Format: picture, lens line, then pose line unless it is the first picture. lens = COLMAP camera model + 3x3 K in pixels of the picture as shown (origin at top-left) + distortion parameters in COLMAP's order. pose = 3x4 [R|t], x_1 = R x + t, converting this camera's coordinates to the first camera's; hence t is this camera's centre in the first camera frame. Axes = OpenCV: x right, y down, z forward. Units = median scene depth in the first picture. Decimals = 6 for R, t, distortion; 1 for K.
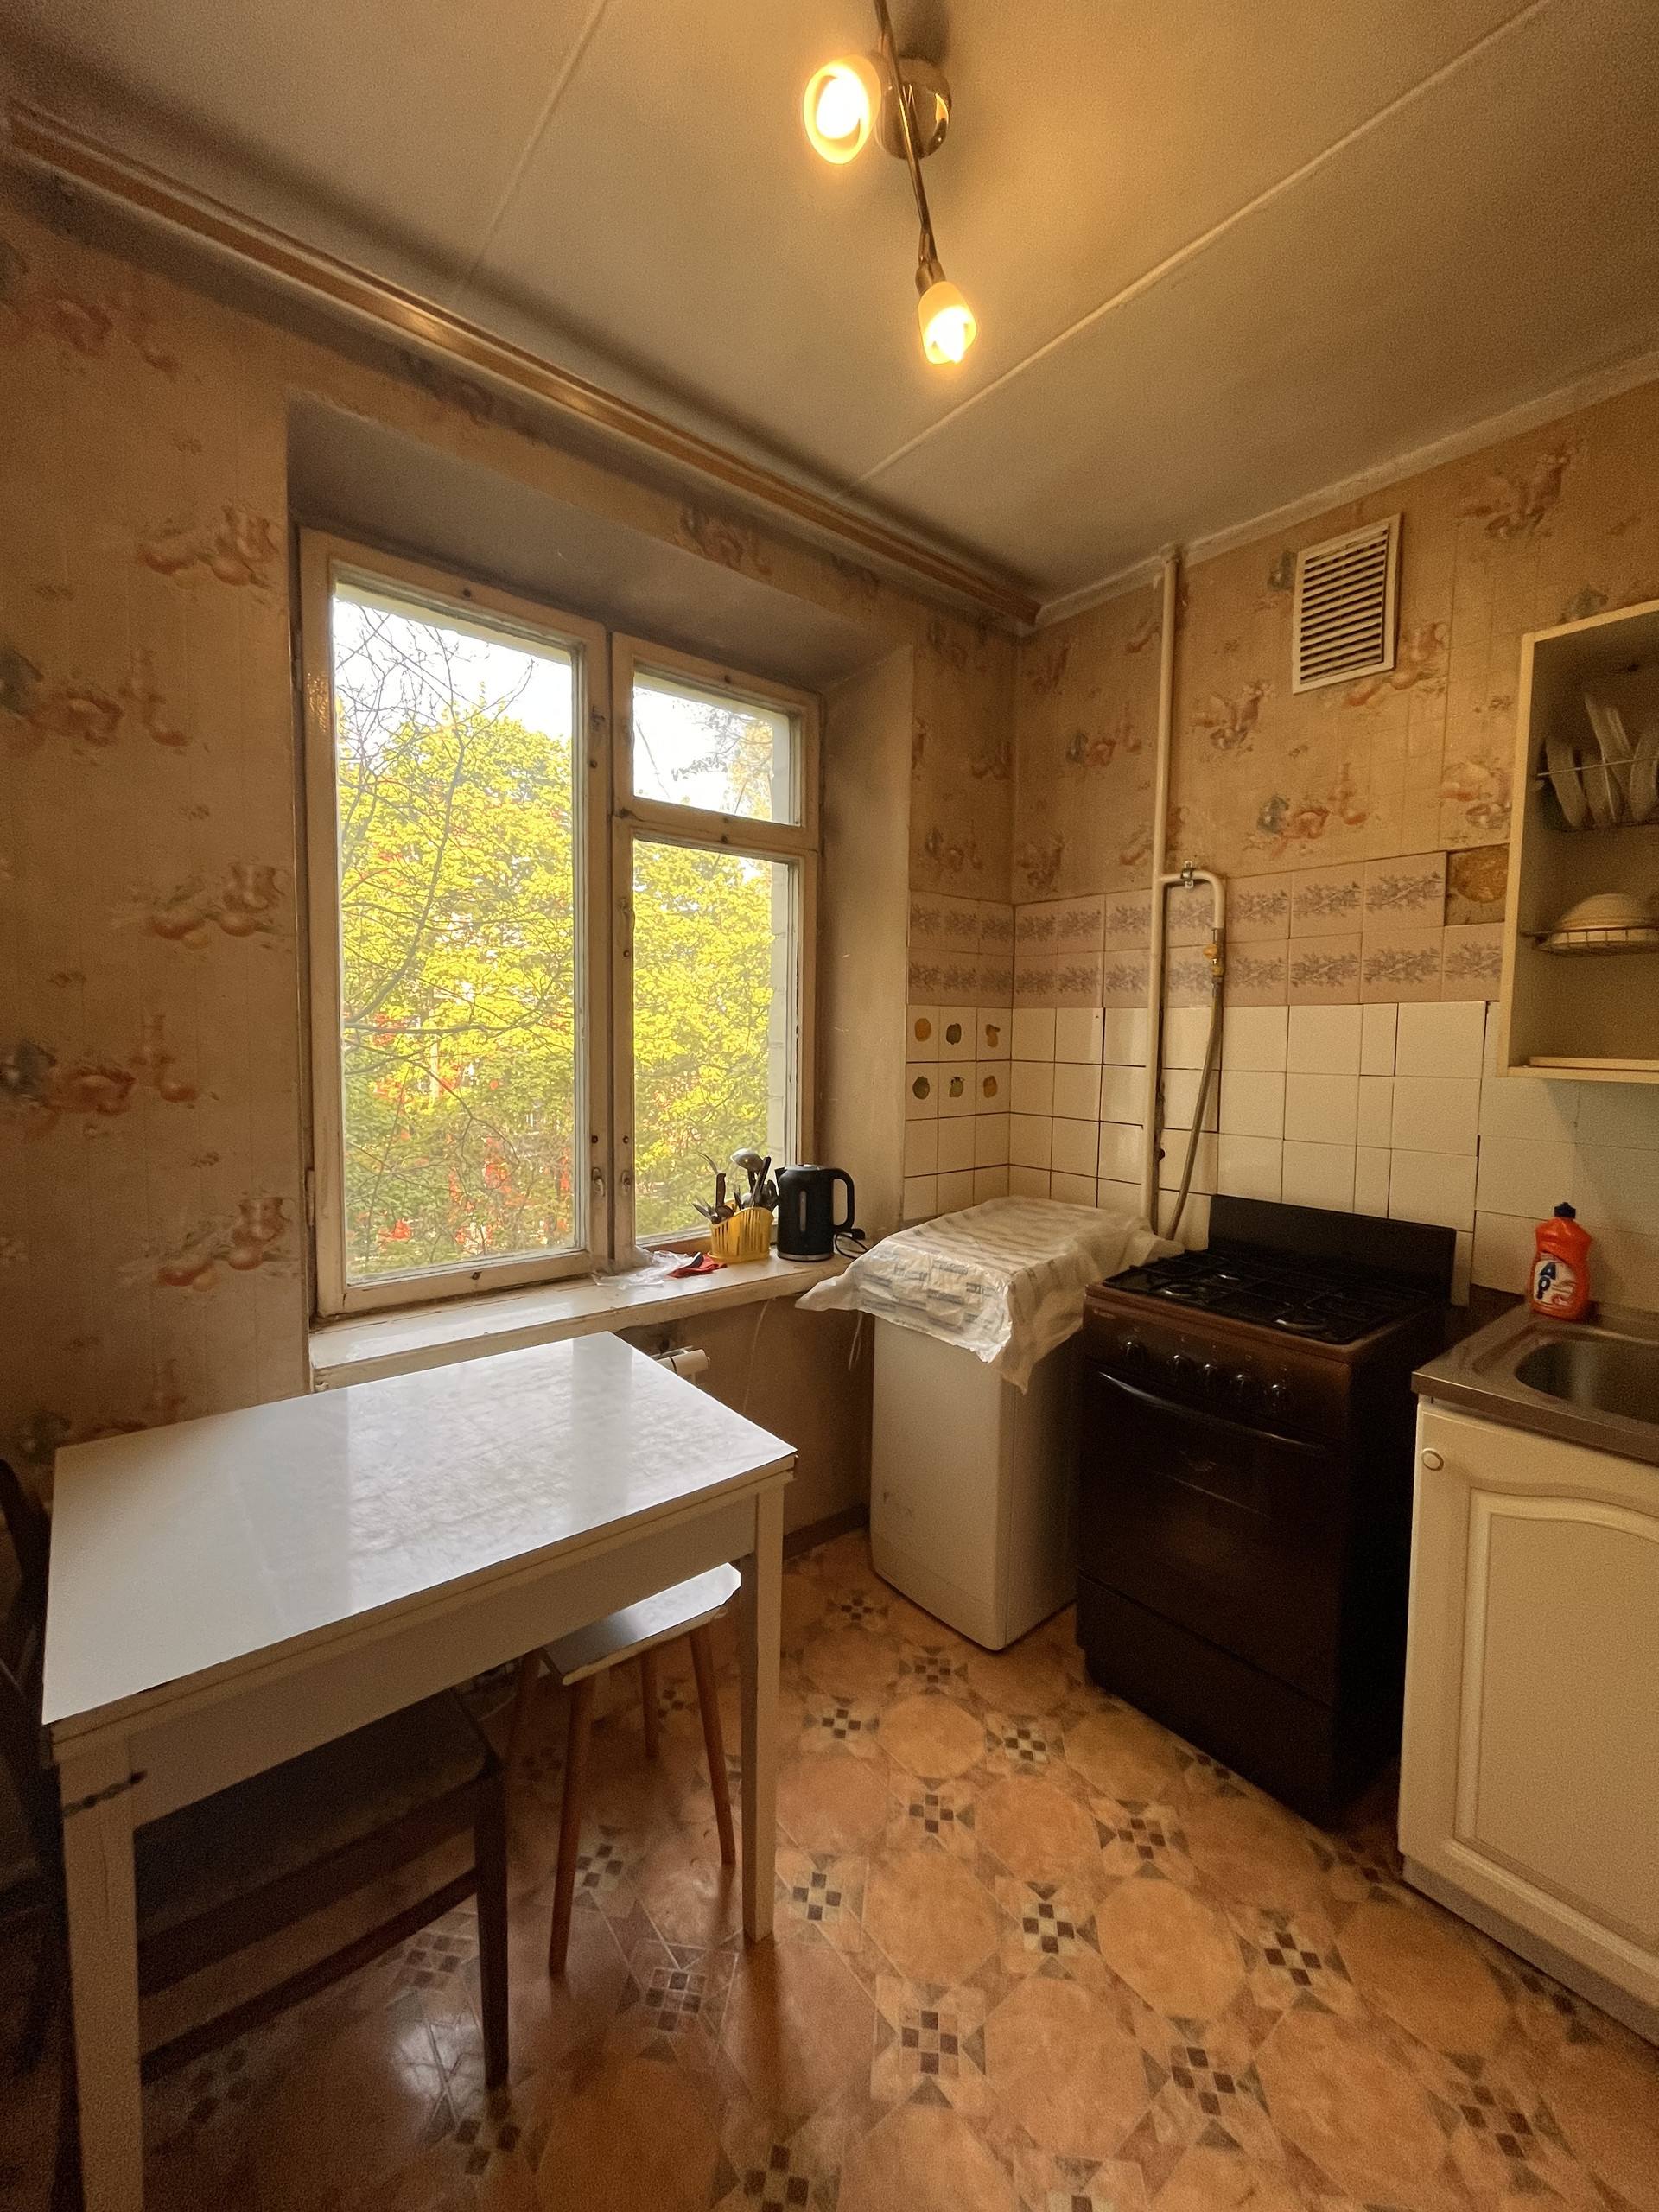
lens RADIAL K [[889.6, 0, 838.2], [0, 889.6, 1097.9], [0, 0, 1]] dist [-0.004376, -0.000287]
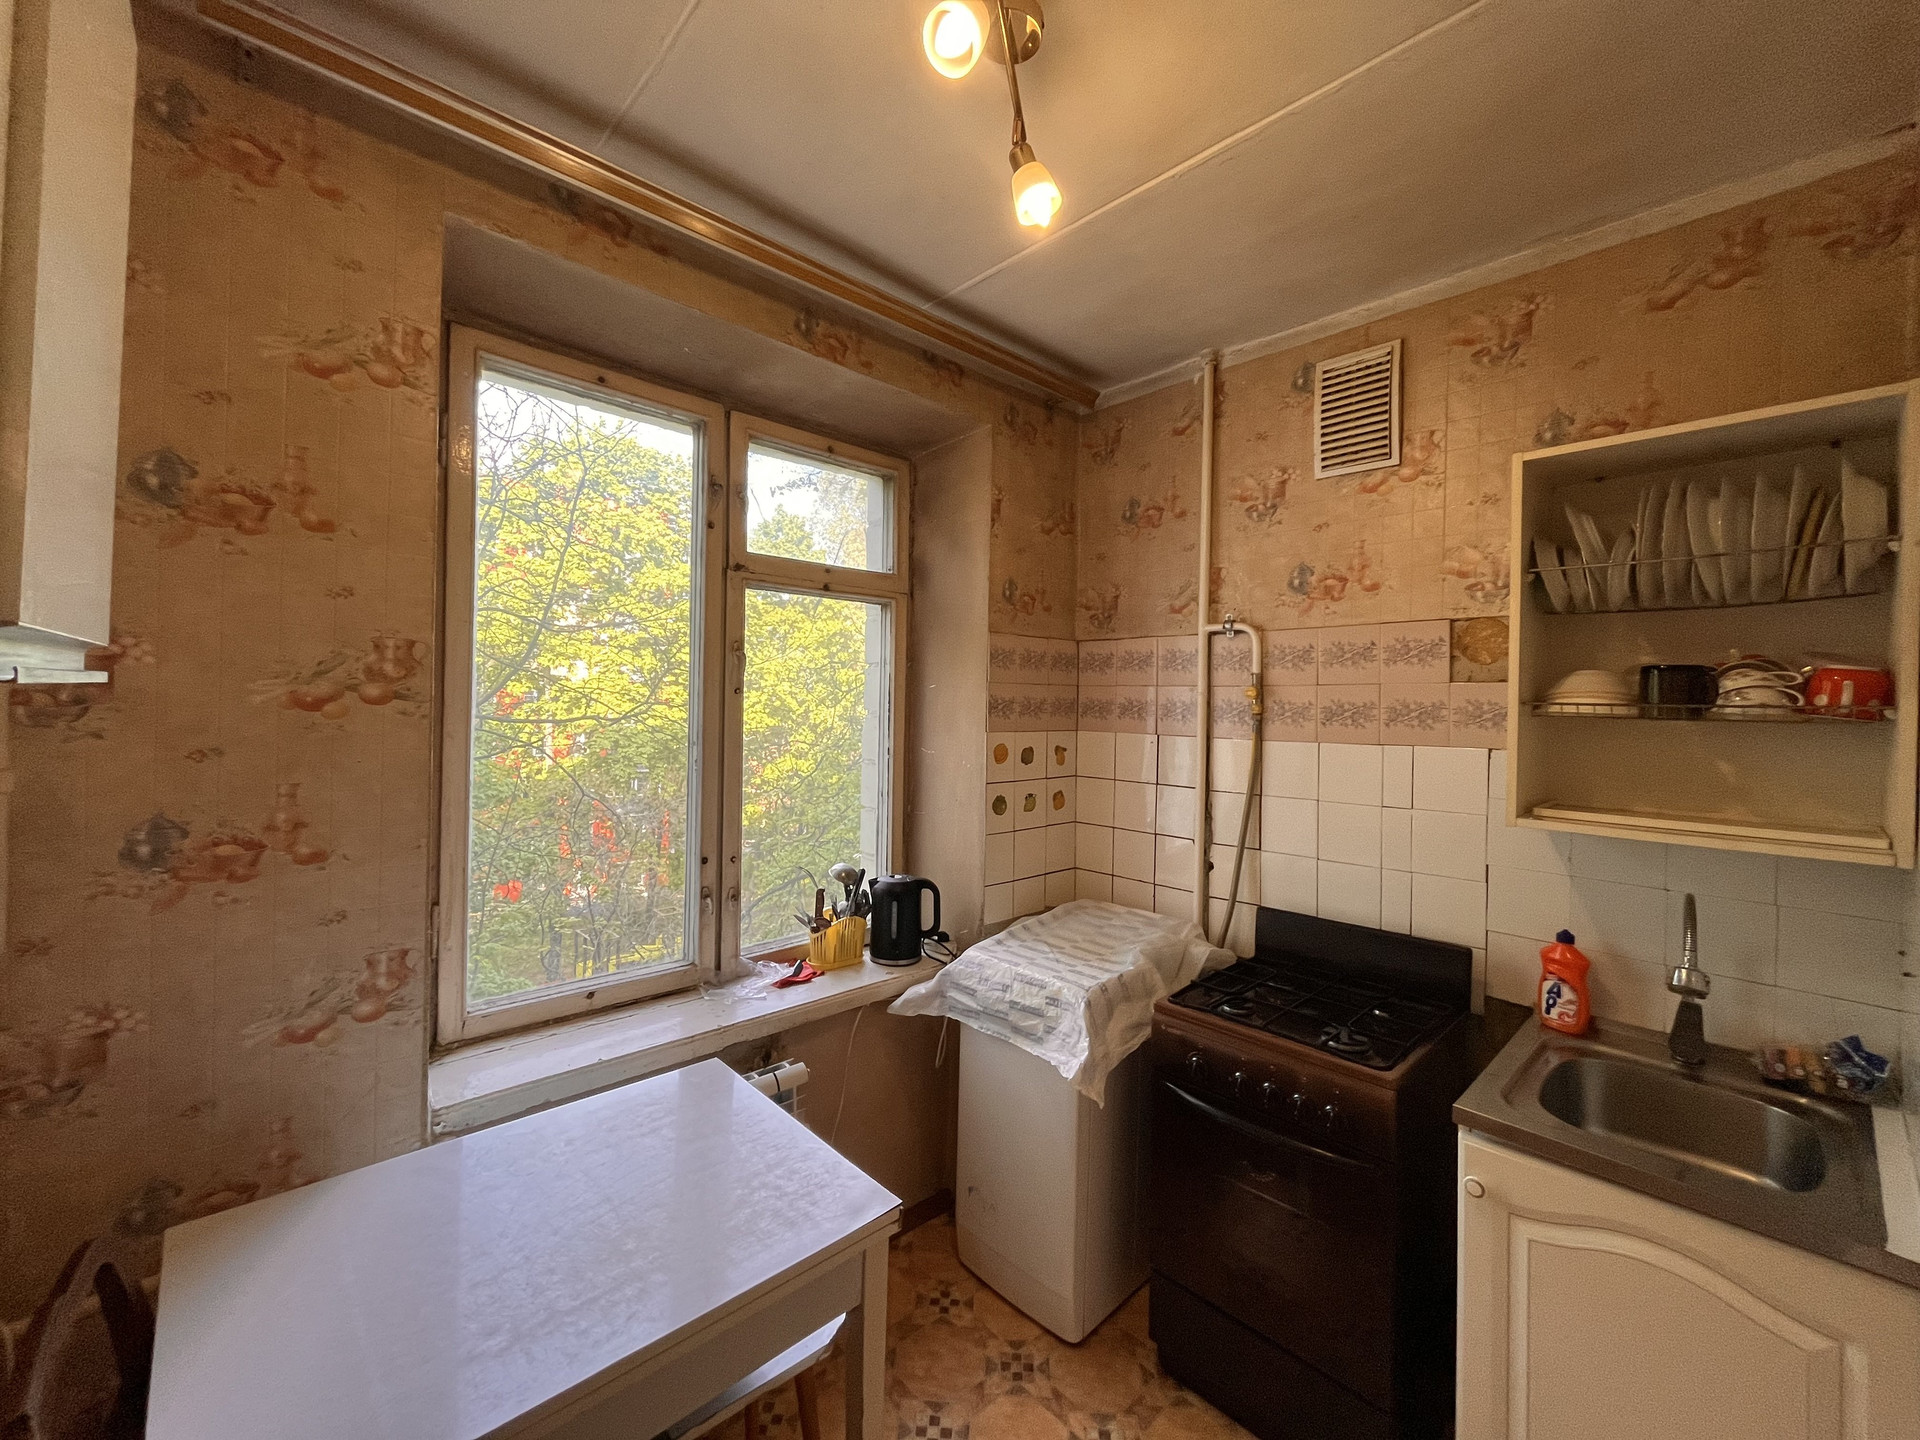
lens RADIAL K [[772.1, 0, 954.5], [0, 772.1, 710.9], [0, 0, 1]] dist [-0.004376, -0.000287]
pose [[0.998318, 0.003834, 0.057850, -0.025155], [-0.000053, 0.997871, -0.065220, -0.082117], [-0.057977, 0.065107, 0.996193, 0.026662]]
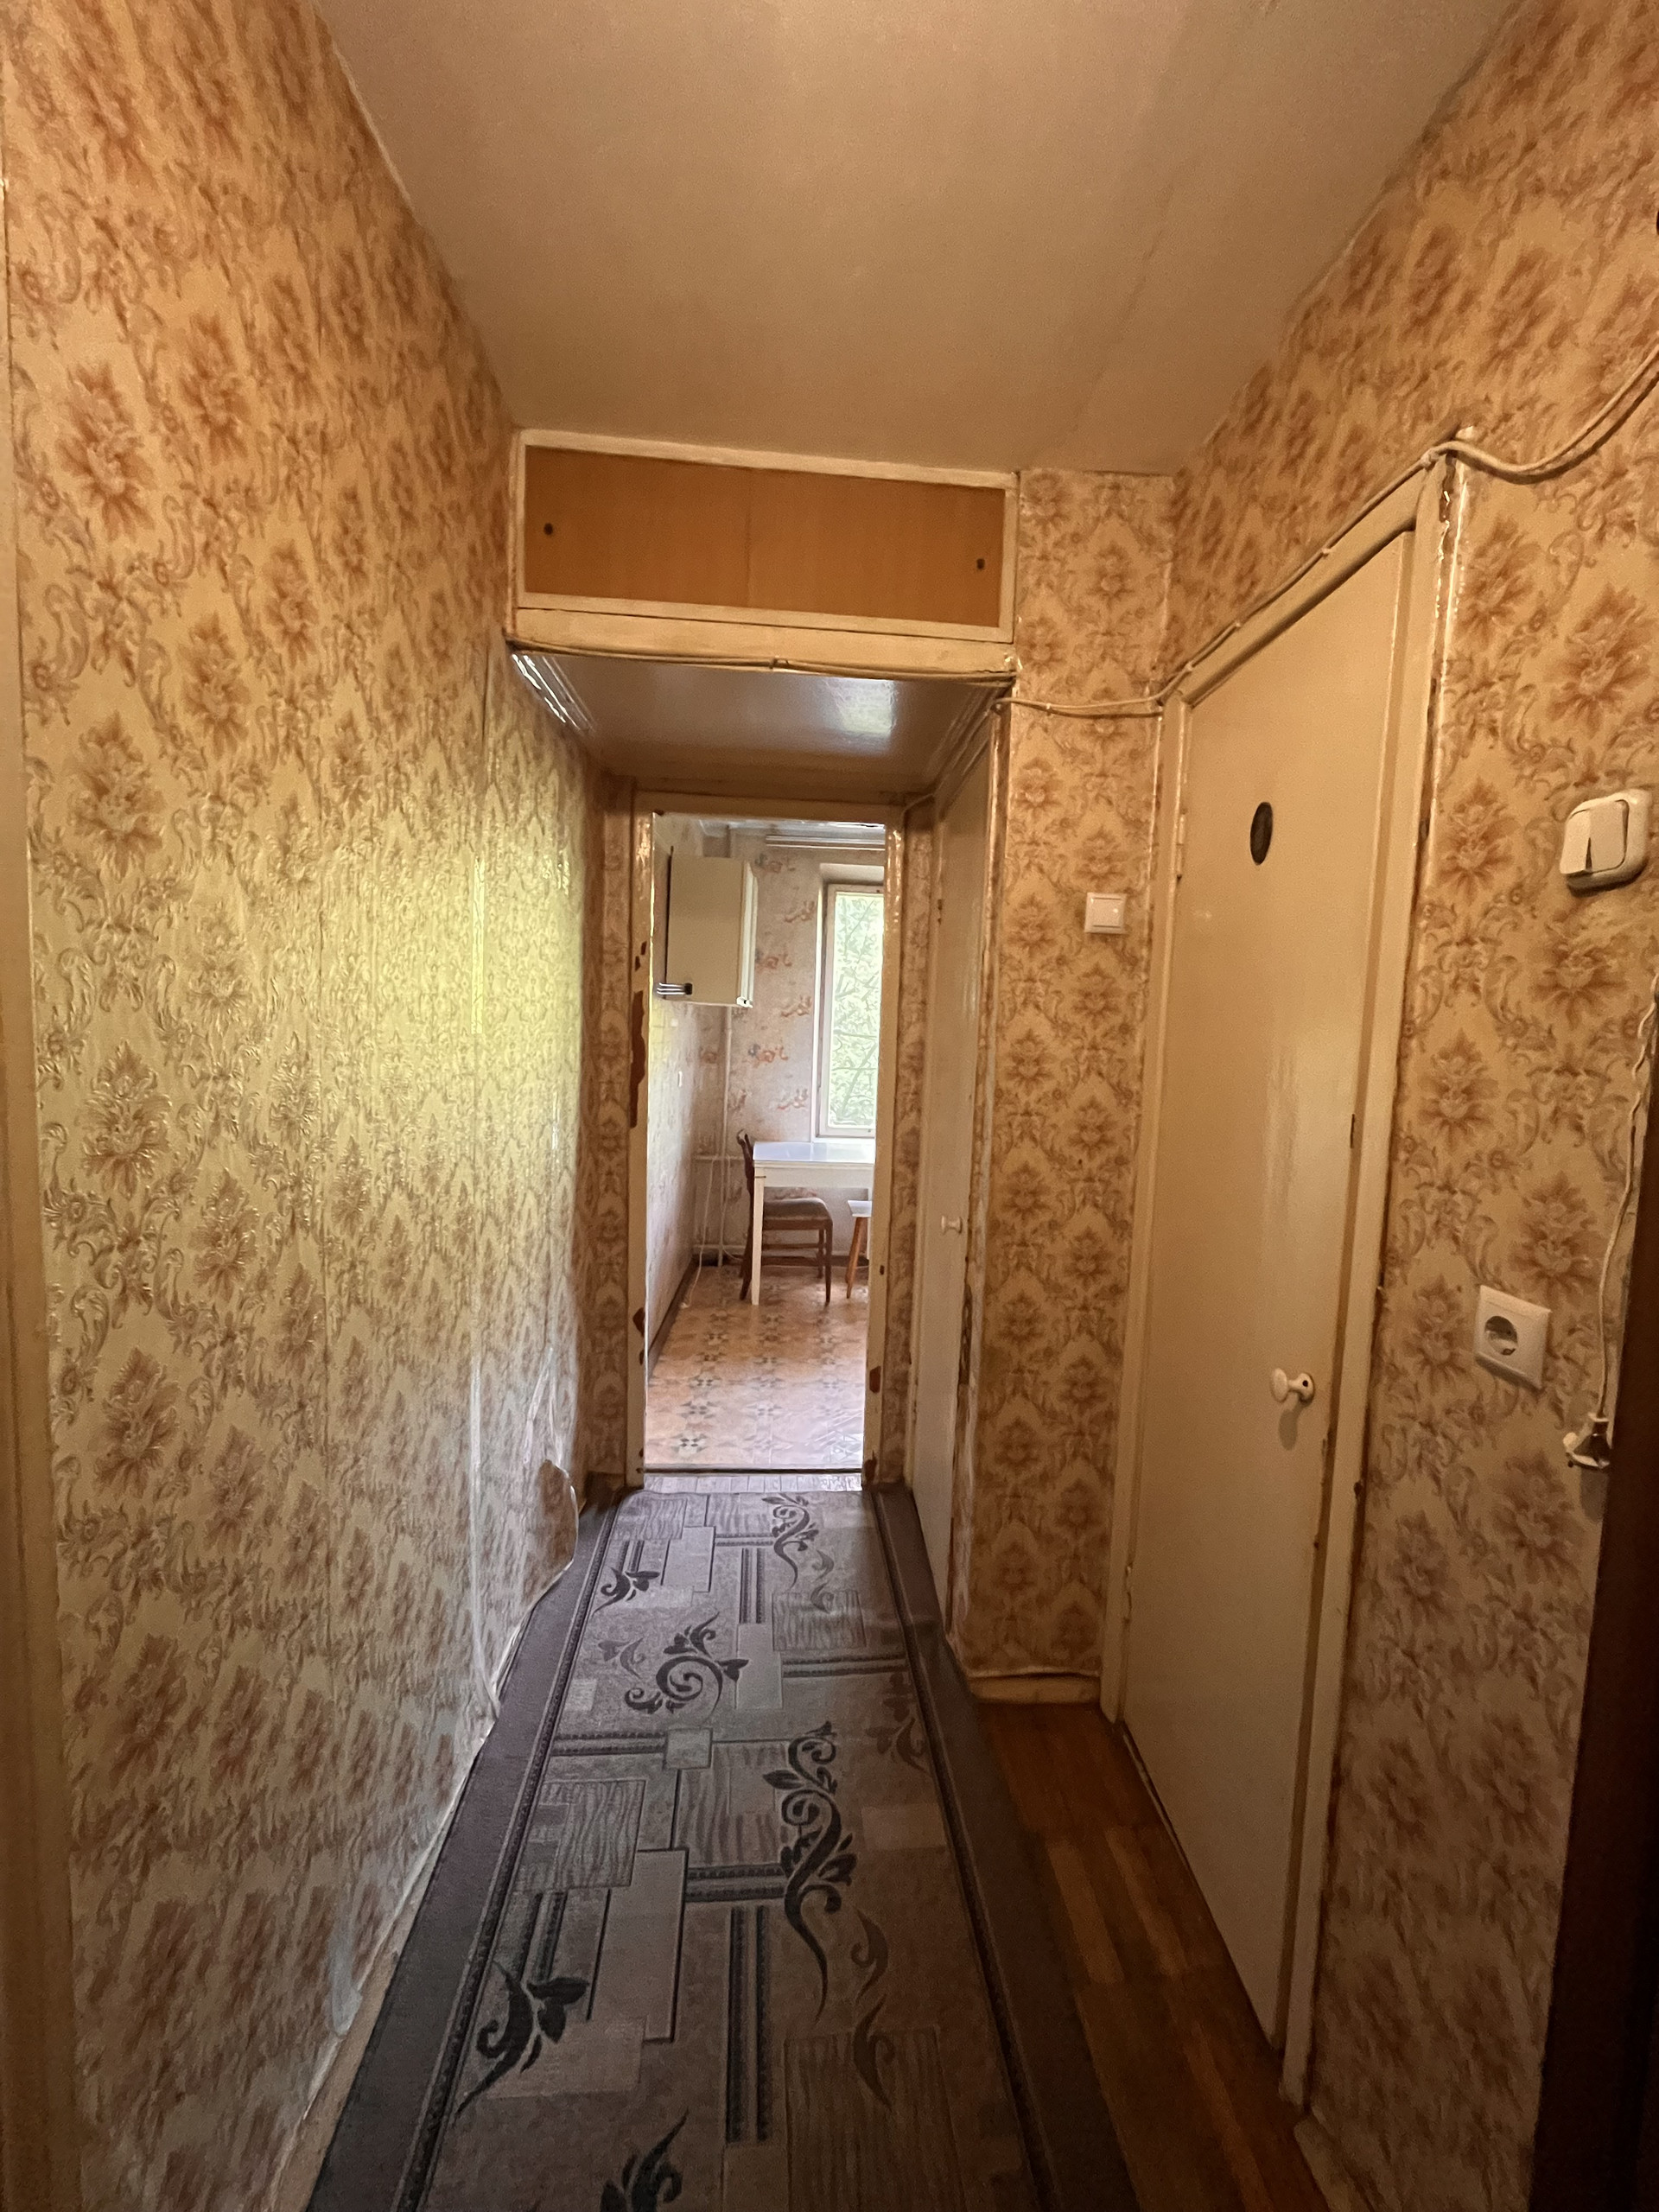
lens RADIAL K [[889.6, 0, 838.2], [0, 889.6, 1097.9], [0, 0, 1]] dist [-0.004376, -0.000287]
pose [[0.816815, 0.062987, -0.573450, 1.118640], [-0.064140, 0.997774, 0.018234, 0.055468], [0.573323, 0.021887, 0.819037, -1.352852]]
